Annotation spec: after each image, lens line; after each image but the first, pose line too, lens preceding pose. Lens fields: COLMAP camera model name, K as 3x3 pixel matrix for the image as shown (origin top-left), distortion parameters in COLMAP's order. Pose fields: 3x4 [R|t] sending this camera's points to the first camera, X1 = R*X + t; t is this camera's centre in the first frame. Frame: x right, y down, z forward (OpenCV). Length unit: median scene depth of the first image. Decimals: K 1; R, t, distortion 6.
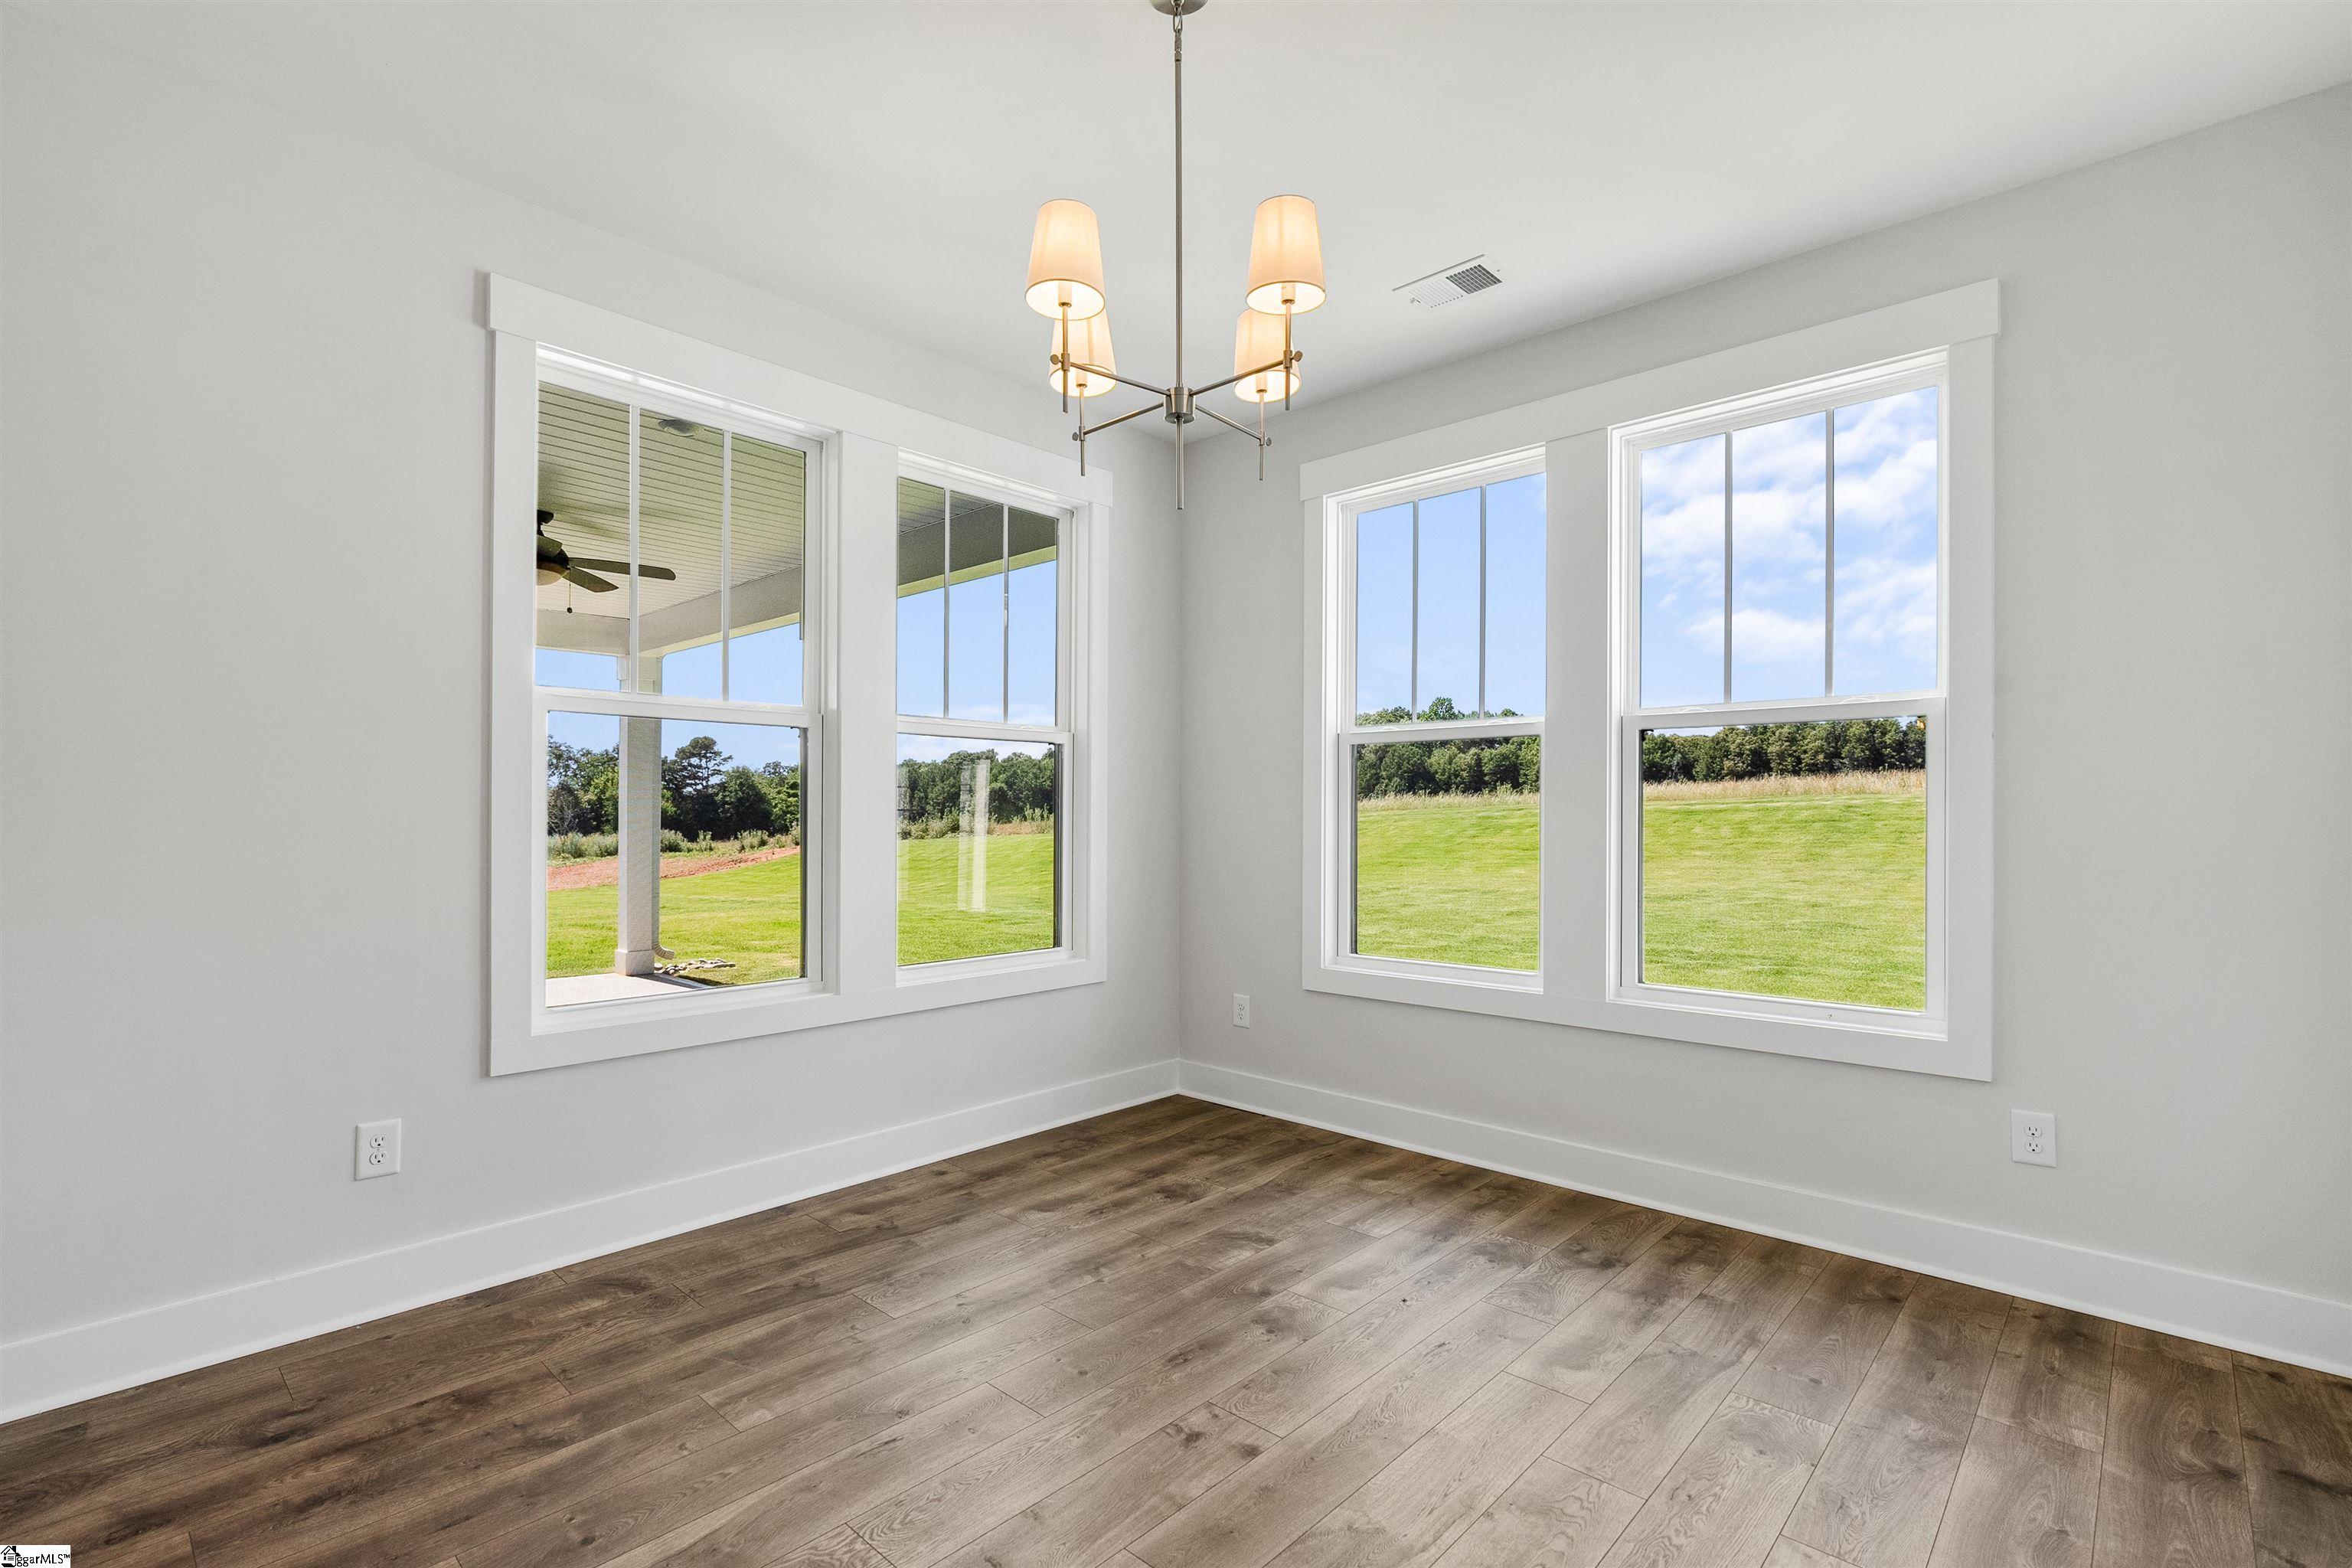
lens RADIAL K [[1067.0, 0, 1181.4], [0, 1067.0, 815.4], [0, 0, 1]] dist [-0.011256, 0.005456]
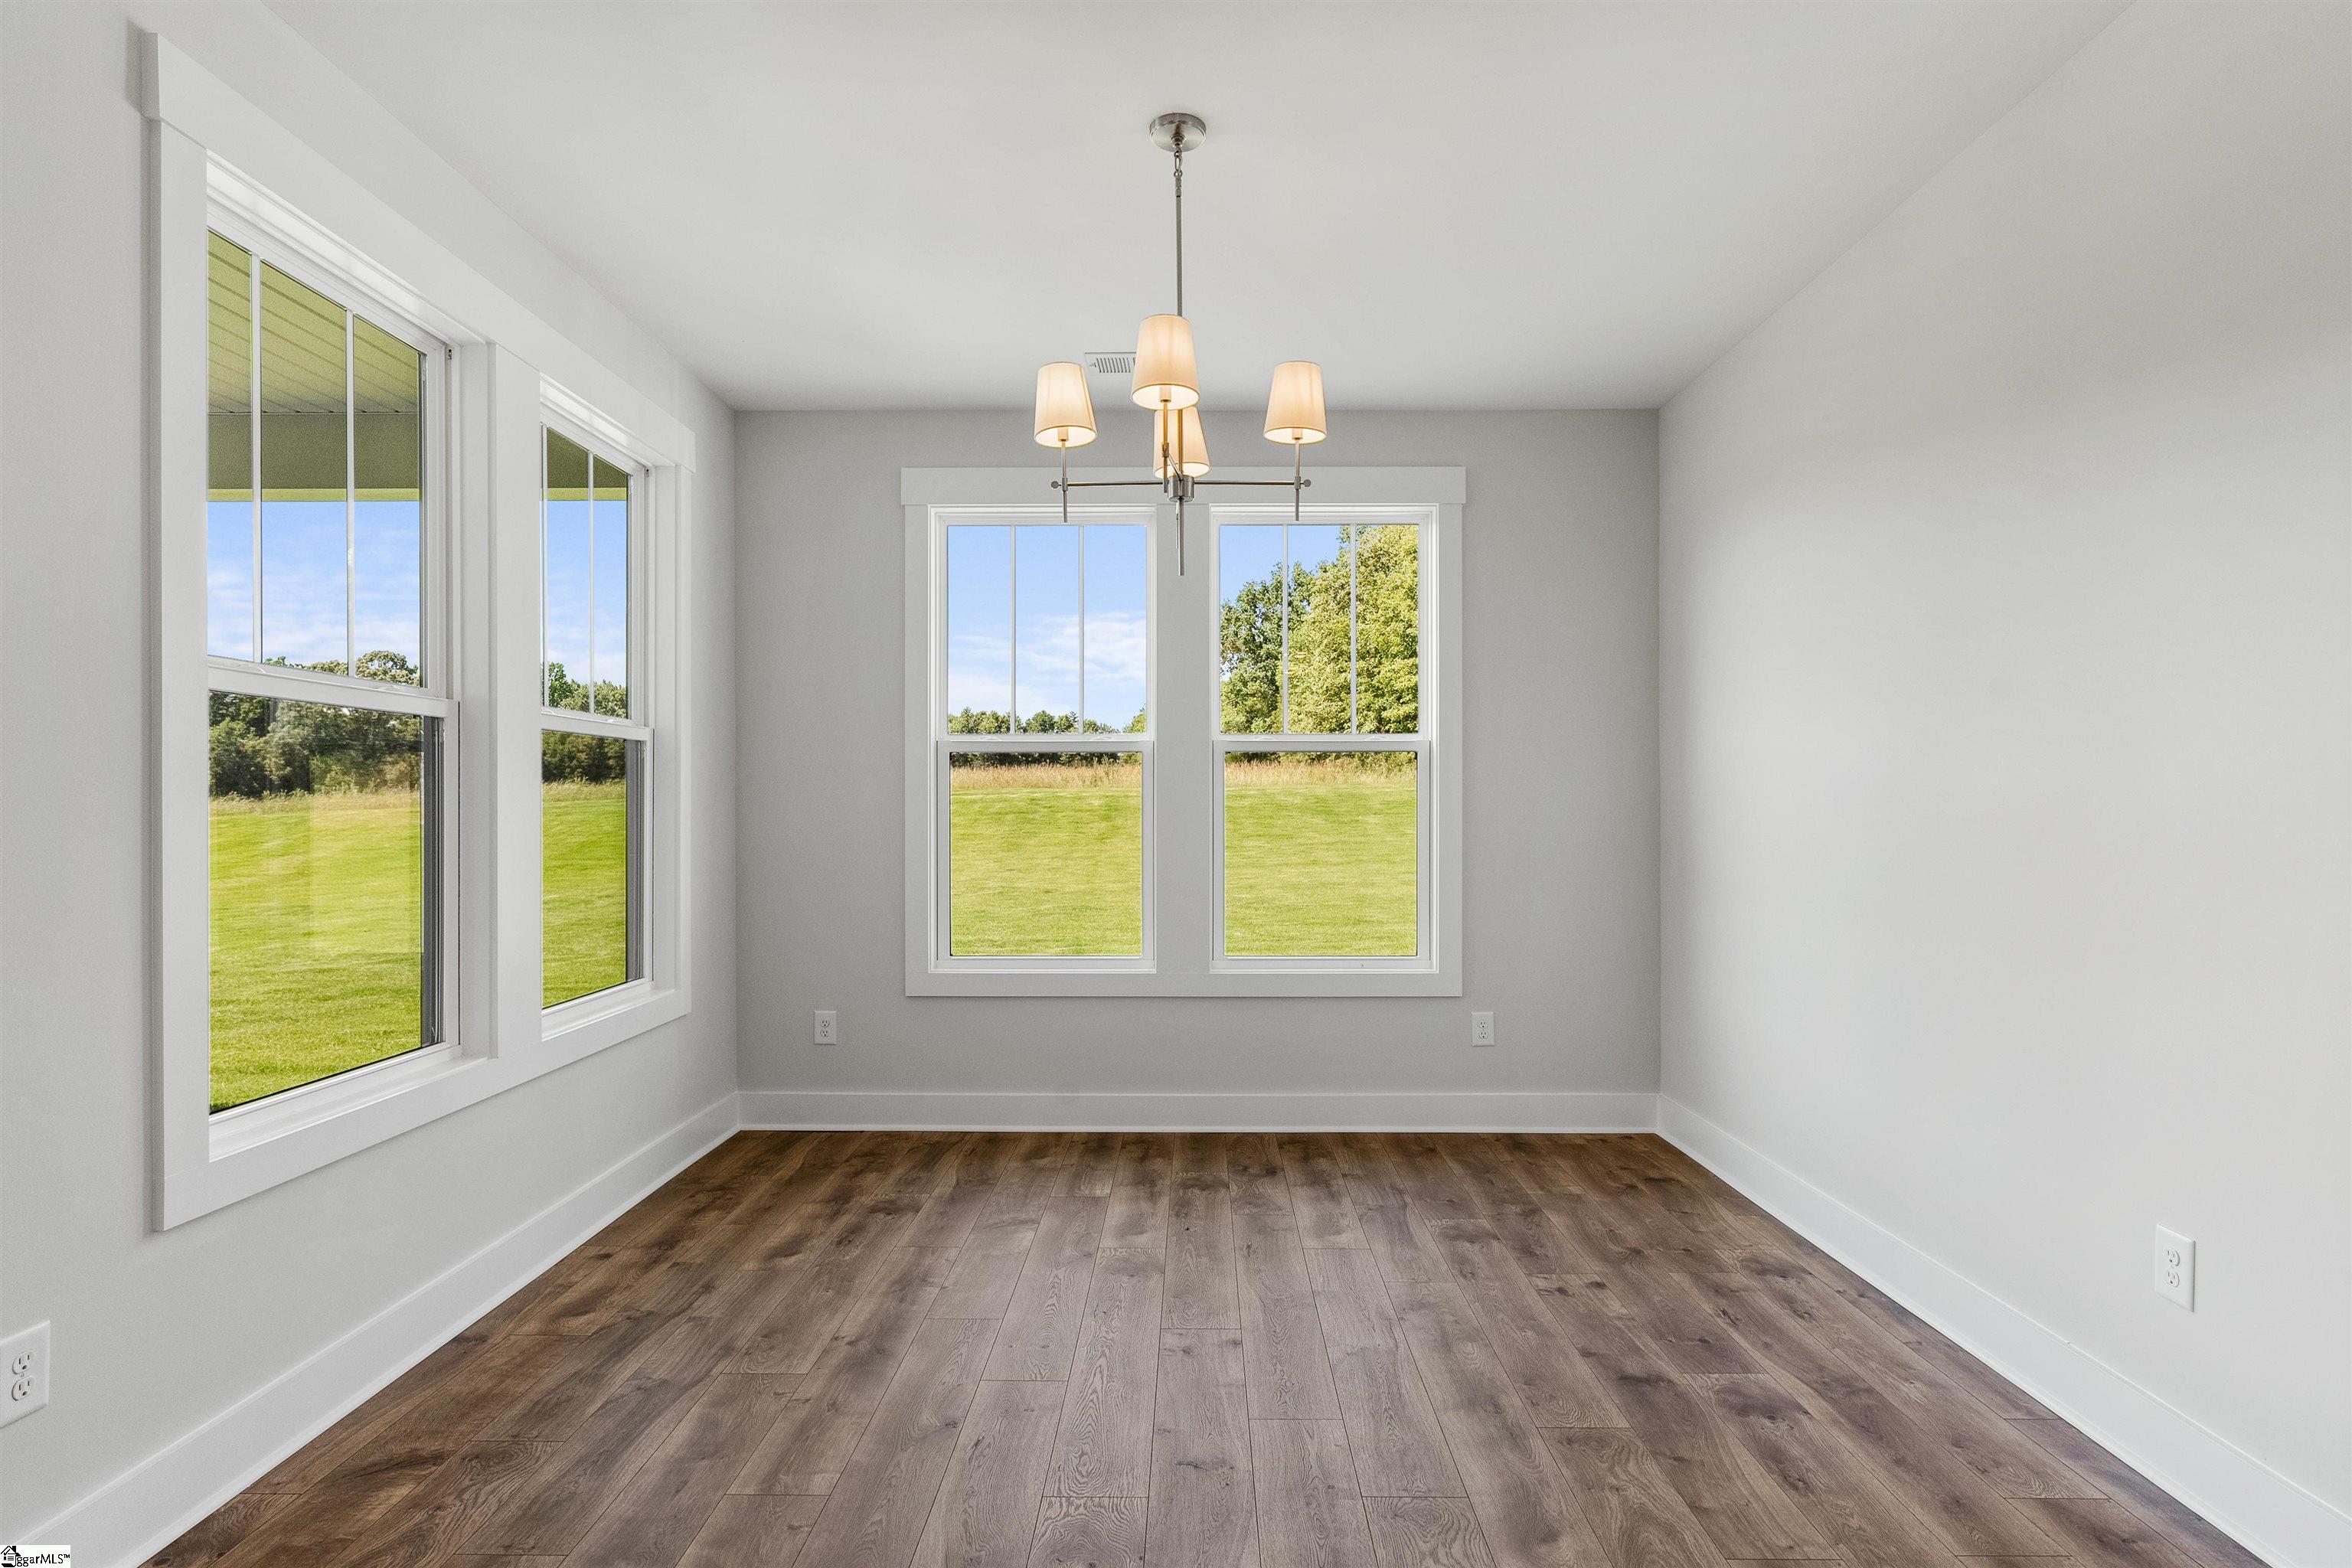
lens RADIAL K [[1187.6, 0, 1177.6], [0, 1187.6, 808.8], [0, 0, 1]] dist [-0.004069, 0.001565]
pose [[0.742943, -0.003462, 0.669346, -0.427246], [0.001655, 0.999993, 0.003335, -0.014663], [-0.669353, -0.001370, 0.742943, 0.006931]]
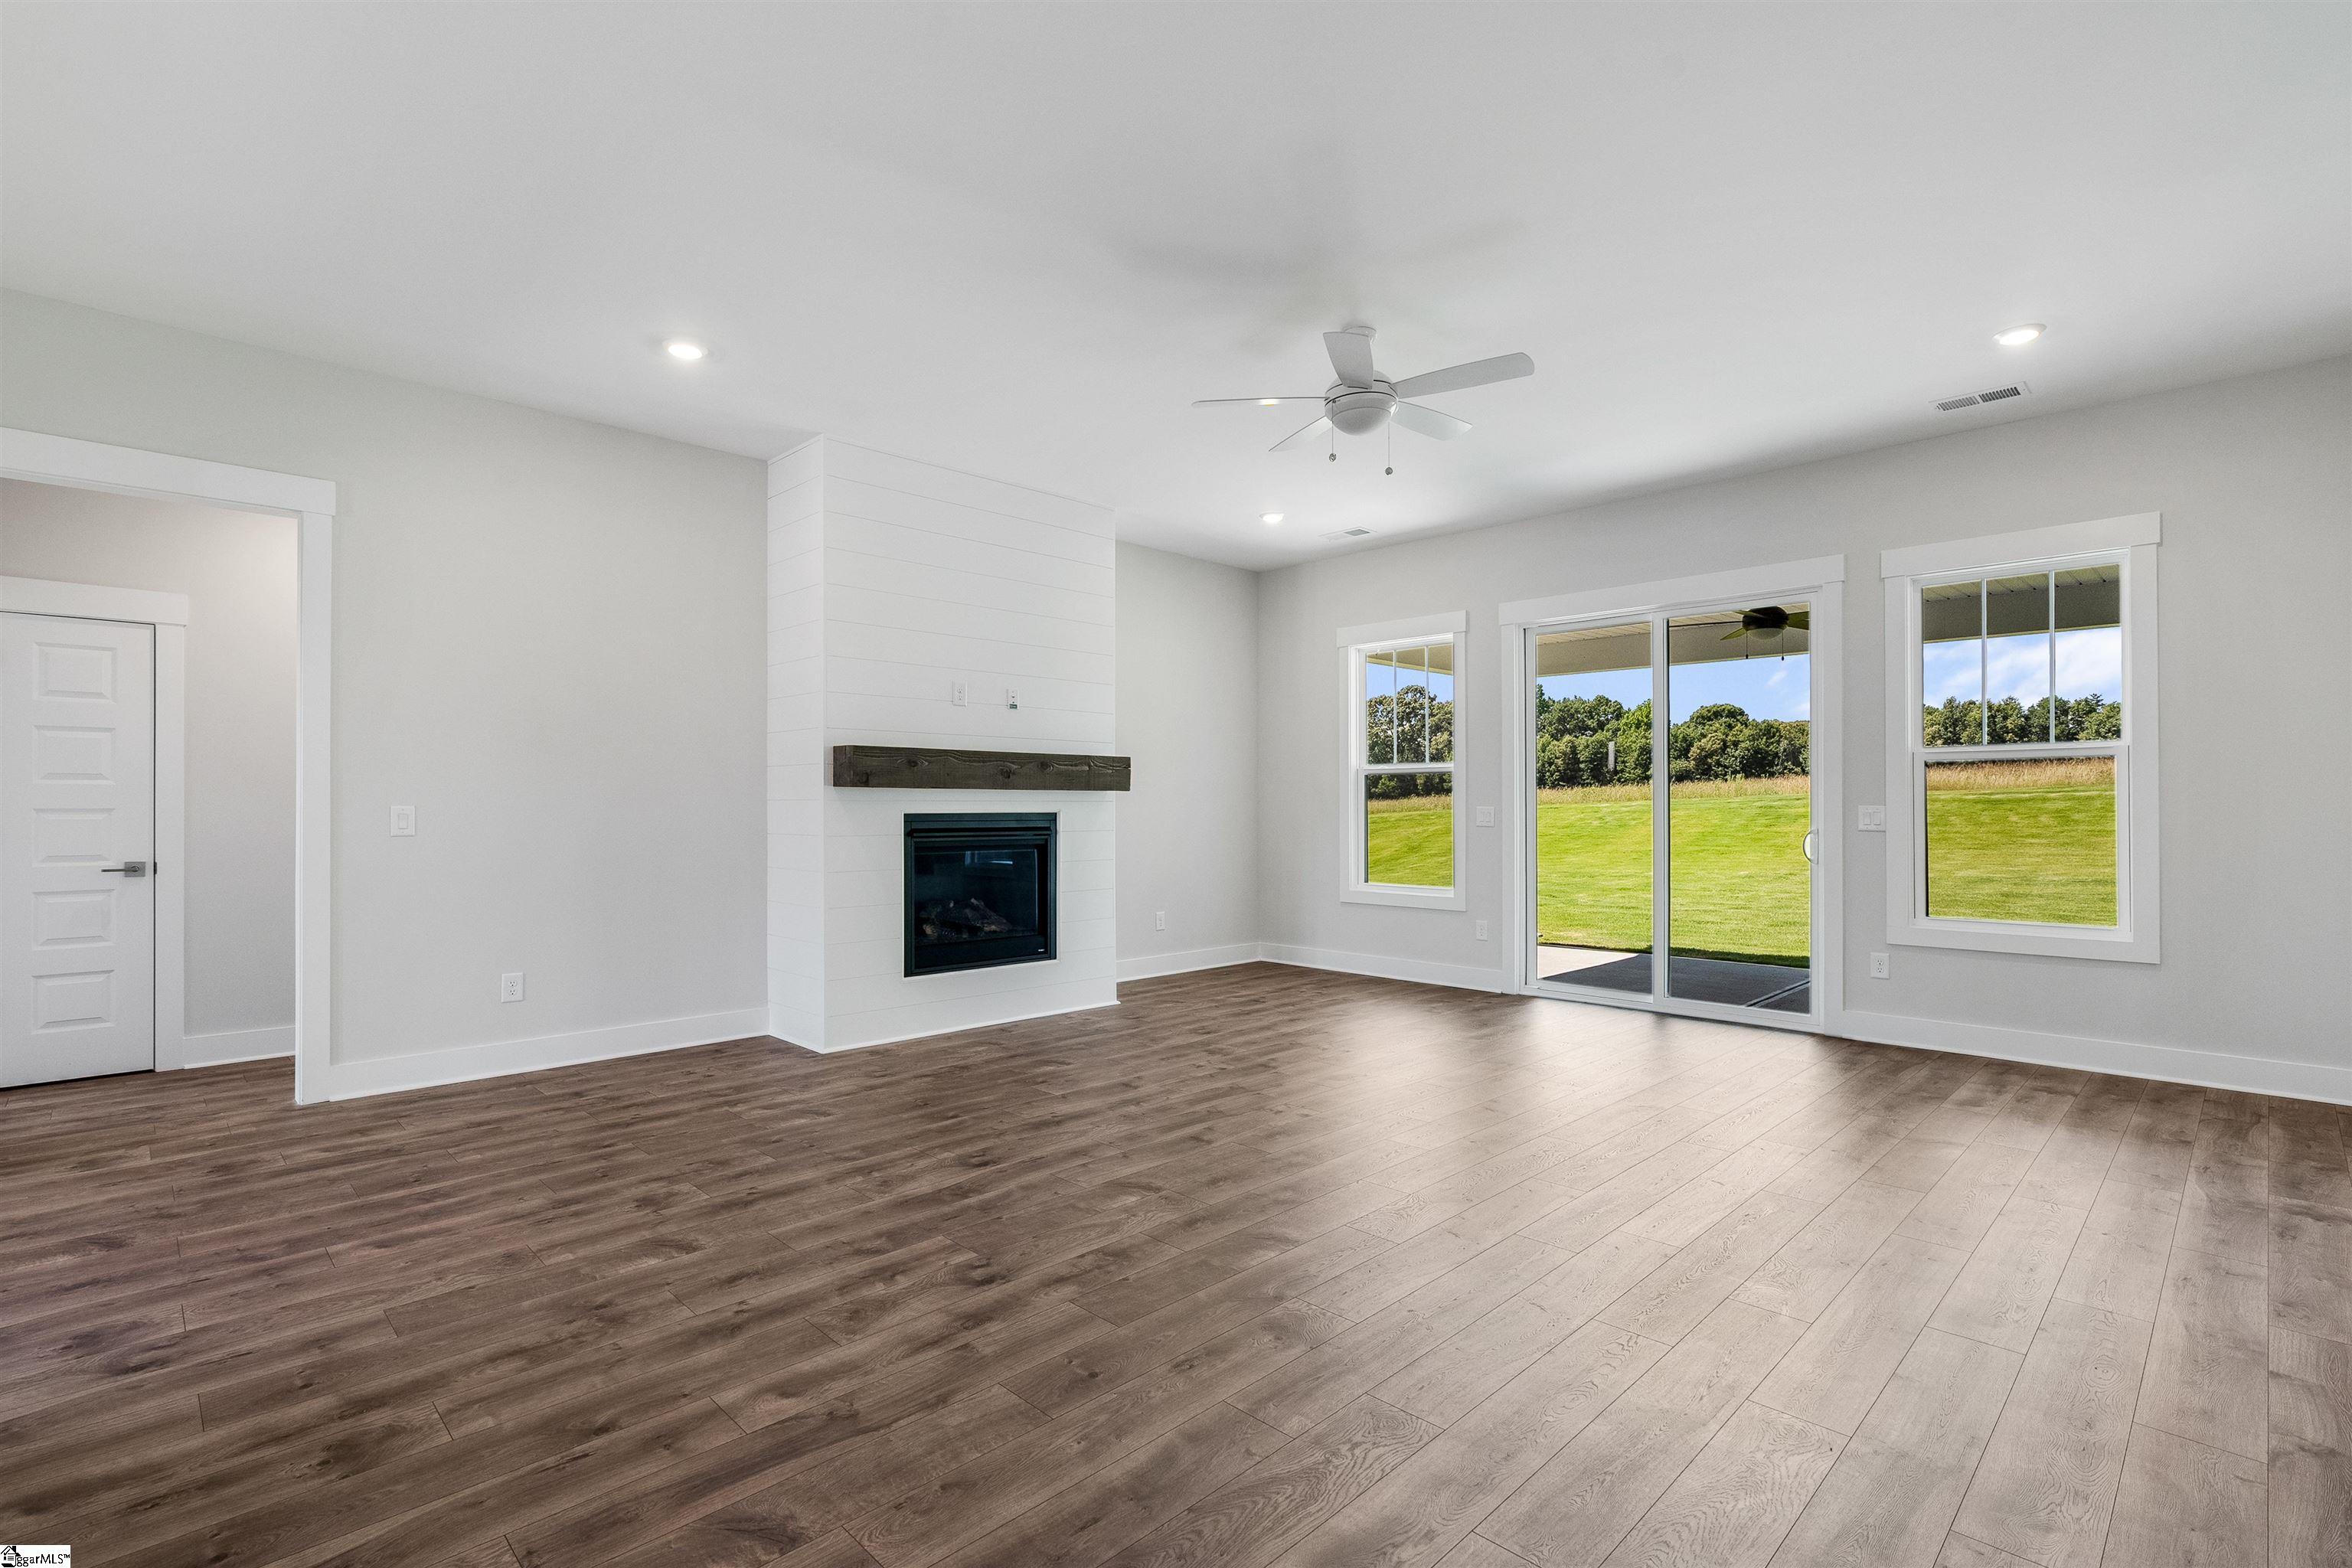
lens RADIAL K [[1083.5, 0, 1194.3], [0, 1083.5, 800.5], [0, 0, 1]] dist [-0.003442, 0.001324]
pose [[0.999374, -0.004177, -0.035136, -1.668526], [0.004029, 0.999983, -0.004267, -0.015900], [0.035153, 0.004123, 0.999373, -0.500471]]
